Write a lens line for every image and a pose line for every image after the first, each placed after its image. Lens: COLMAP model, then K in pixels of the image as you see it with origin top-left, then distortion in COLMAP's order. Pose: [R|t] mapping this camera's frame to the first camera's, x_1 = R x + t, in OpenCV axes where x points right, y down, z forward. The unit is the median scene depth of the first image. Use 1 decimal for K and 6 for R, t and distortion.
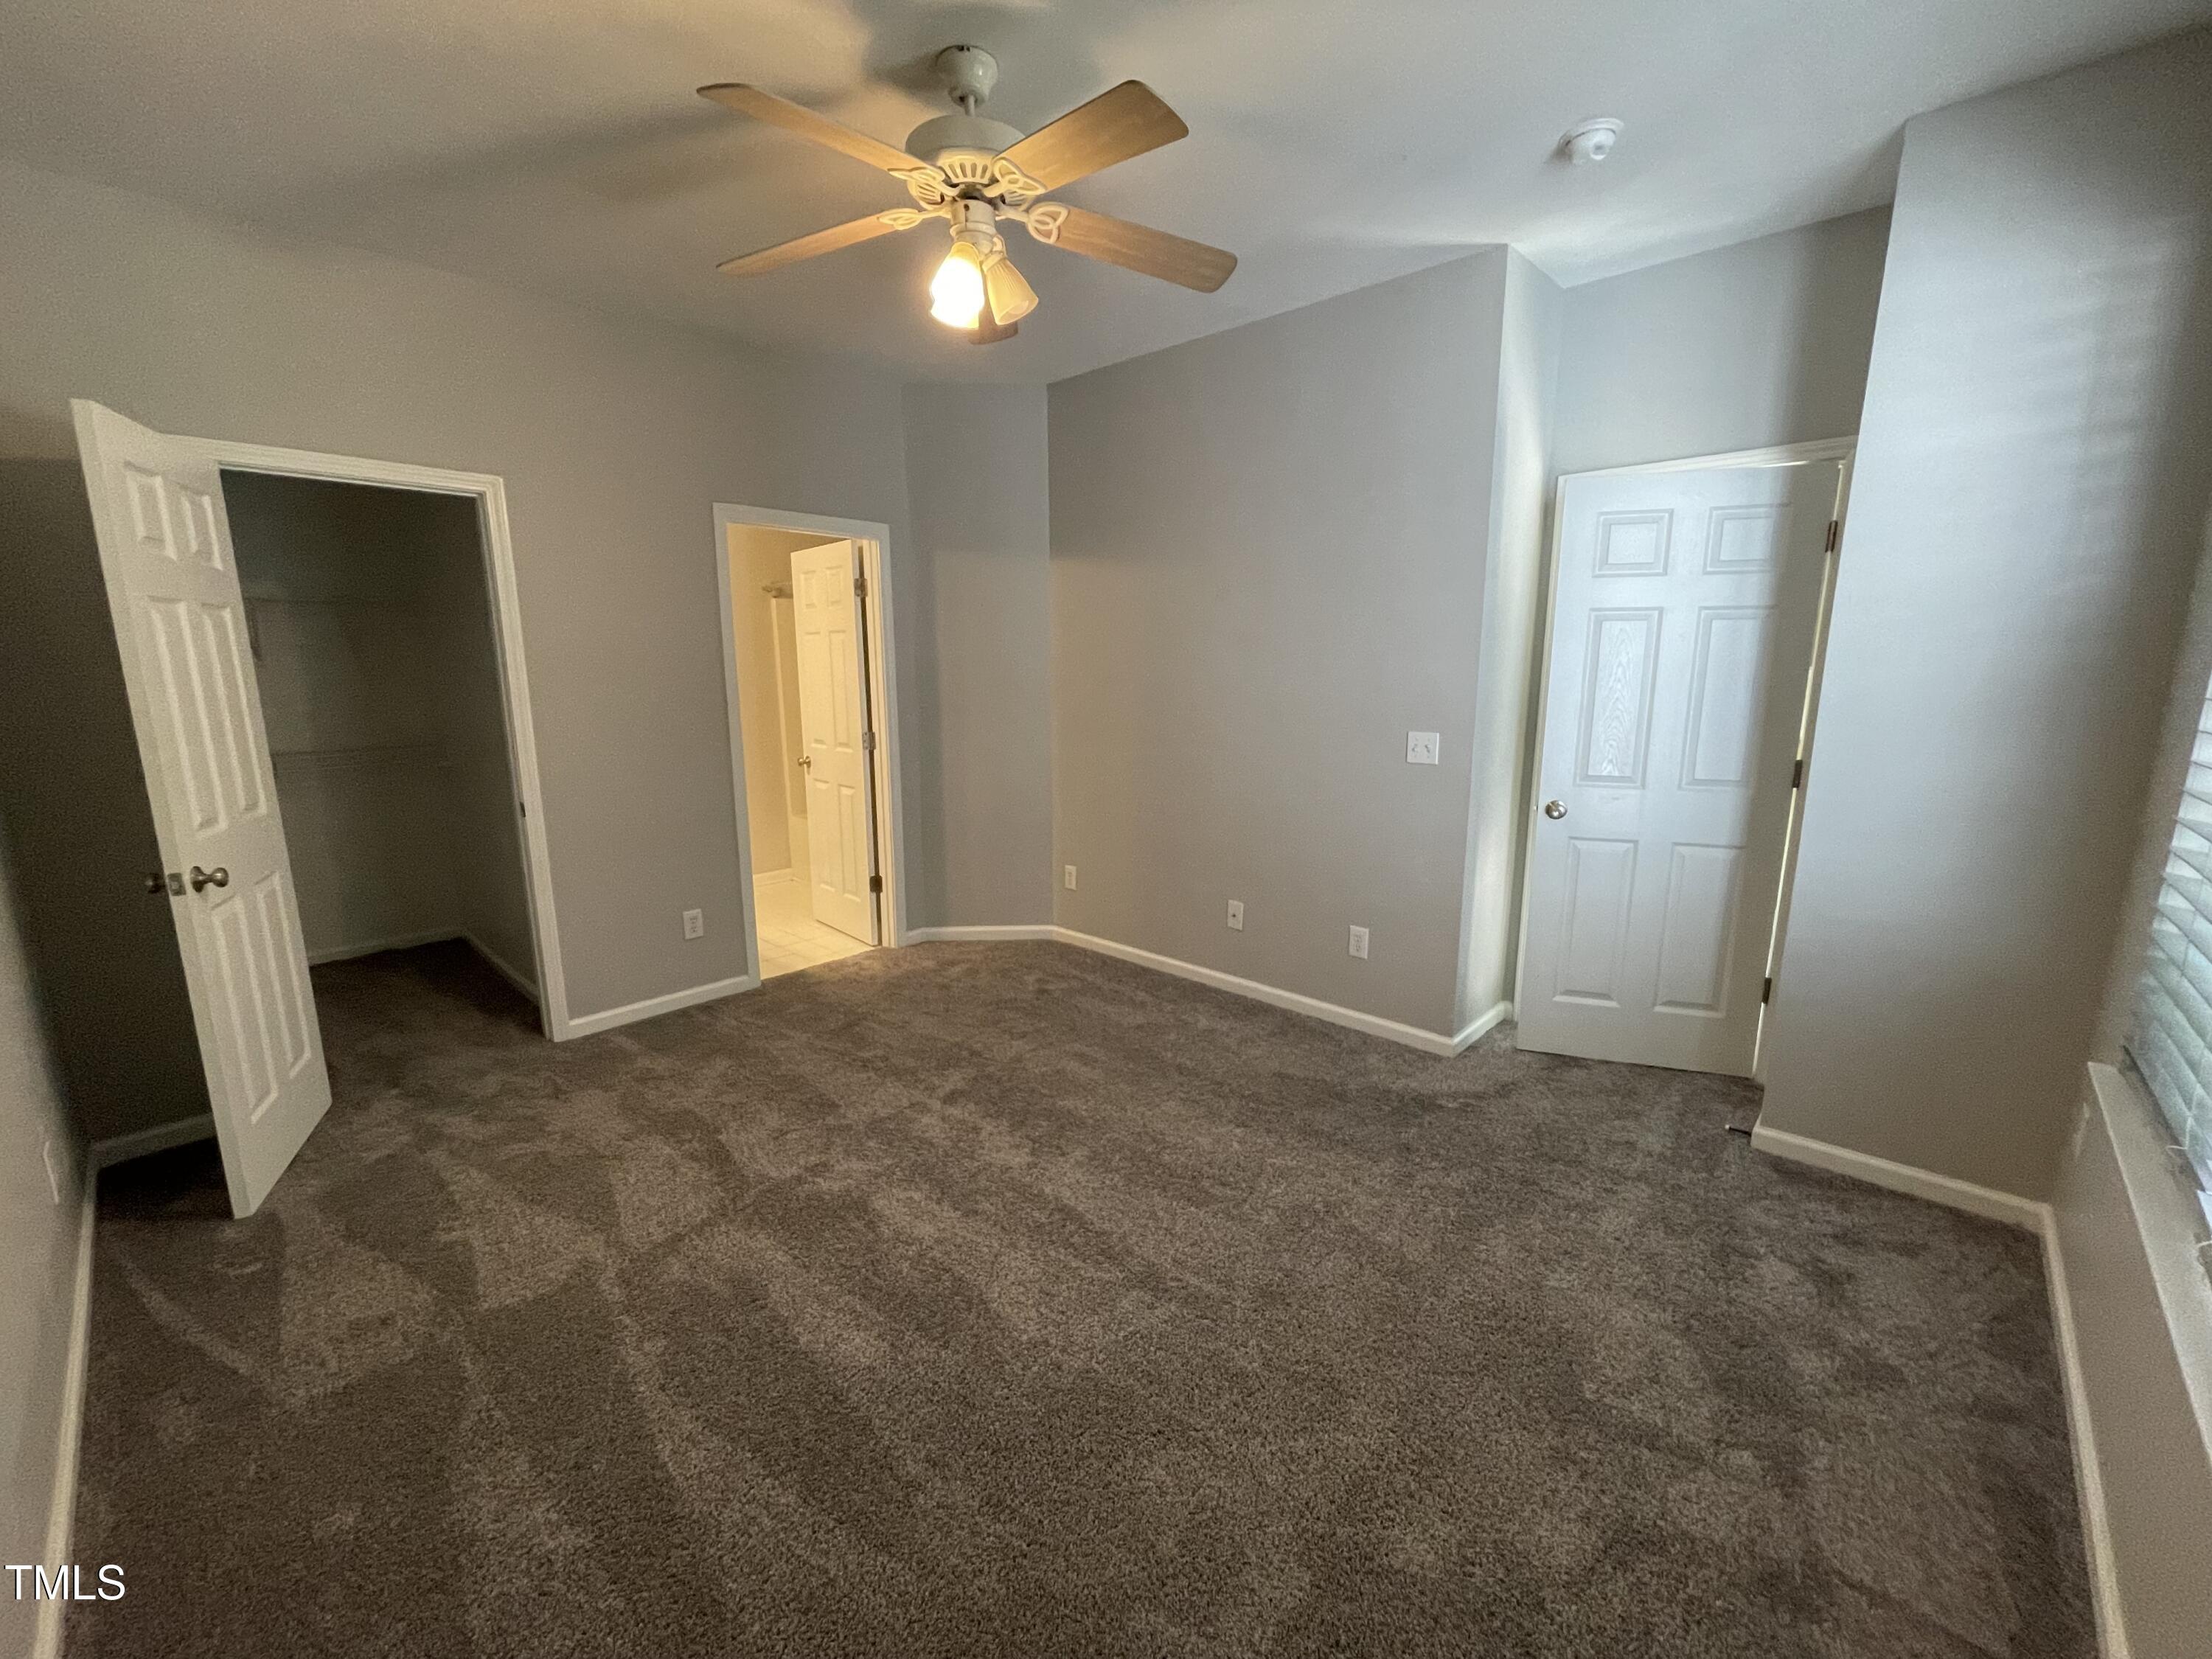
lens RADIAL K [[897.5, 0, 1108.4], [0, 897.5, 828.7], [0, 0, 1]] dist [0.001088, -0.000332]
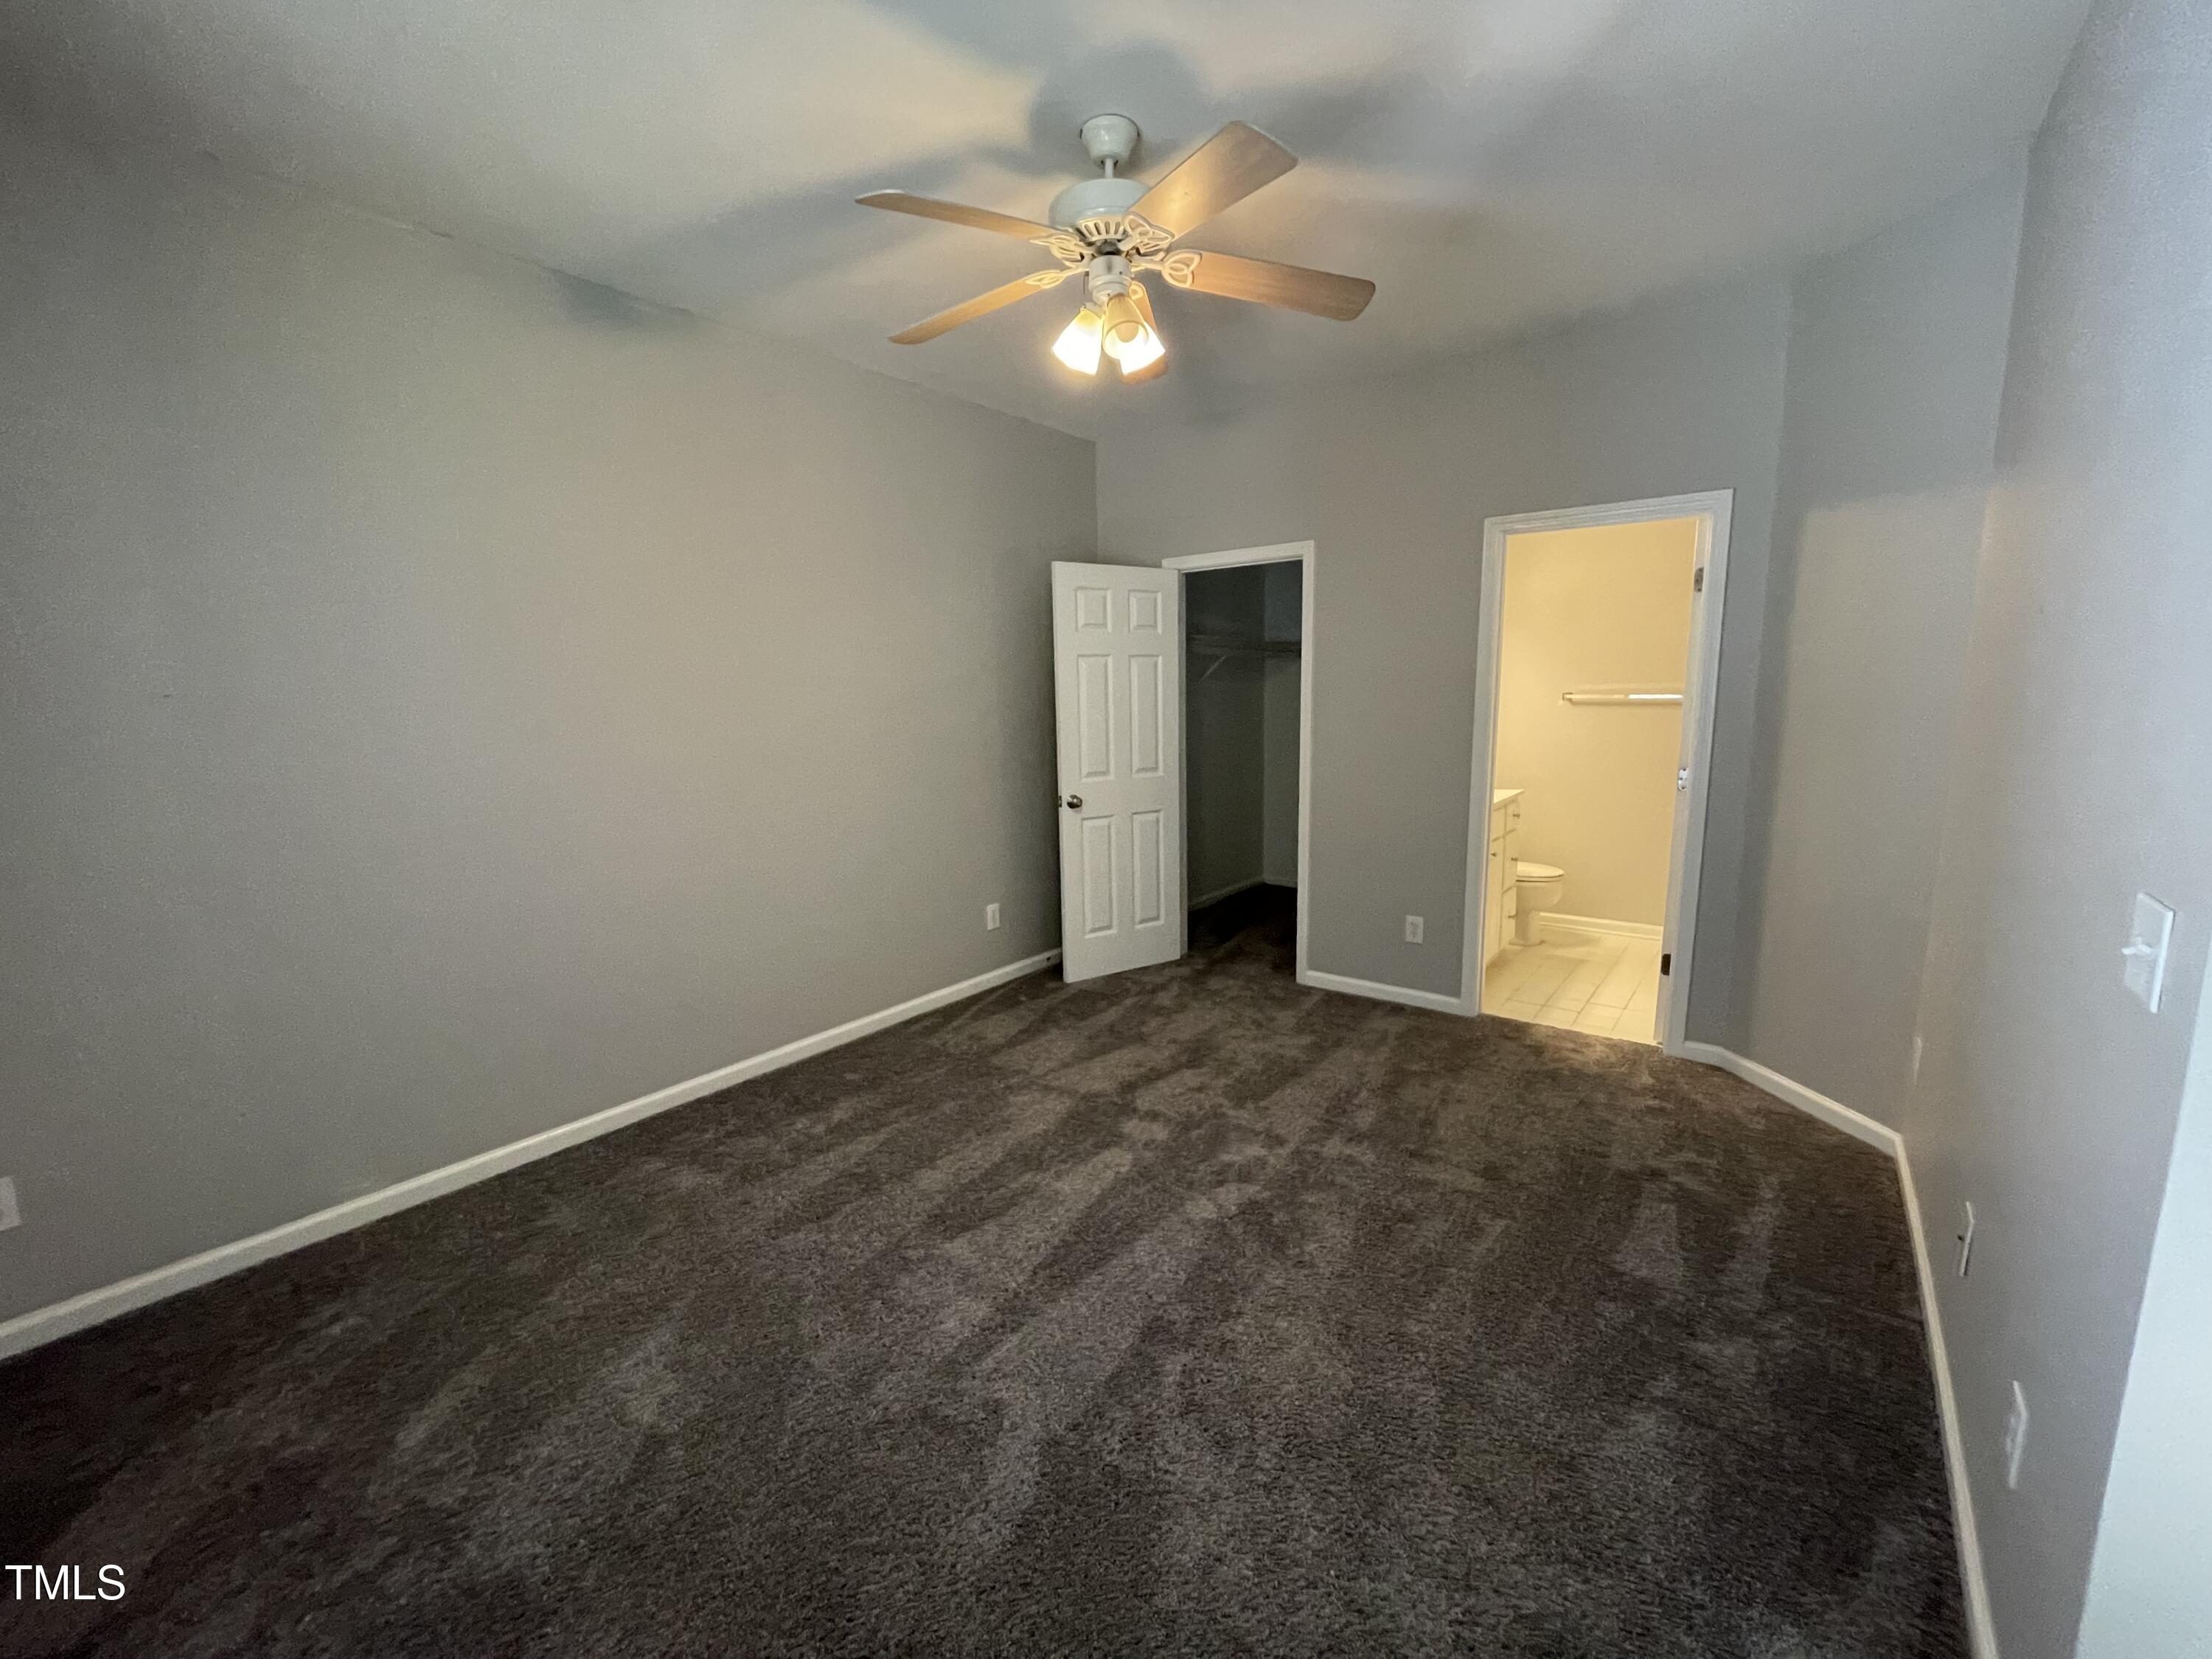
lens RADIAL K [[897.5, 0, 1108.1], [0, 897.5, 830.7], [0, 0, 1]] dist [0.001088, -0.000332]
pose [[0.092387, 0.159868, -0.982806, 0.583857], [-0.160062, 0.976575, 0.143808, -0.113302], [0.982774, 0.144024, 0.115811, 0.572145]]
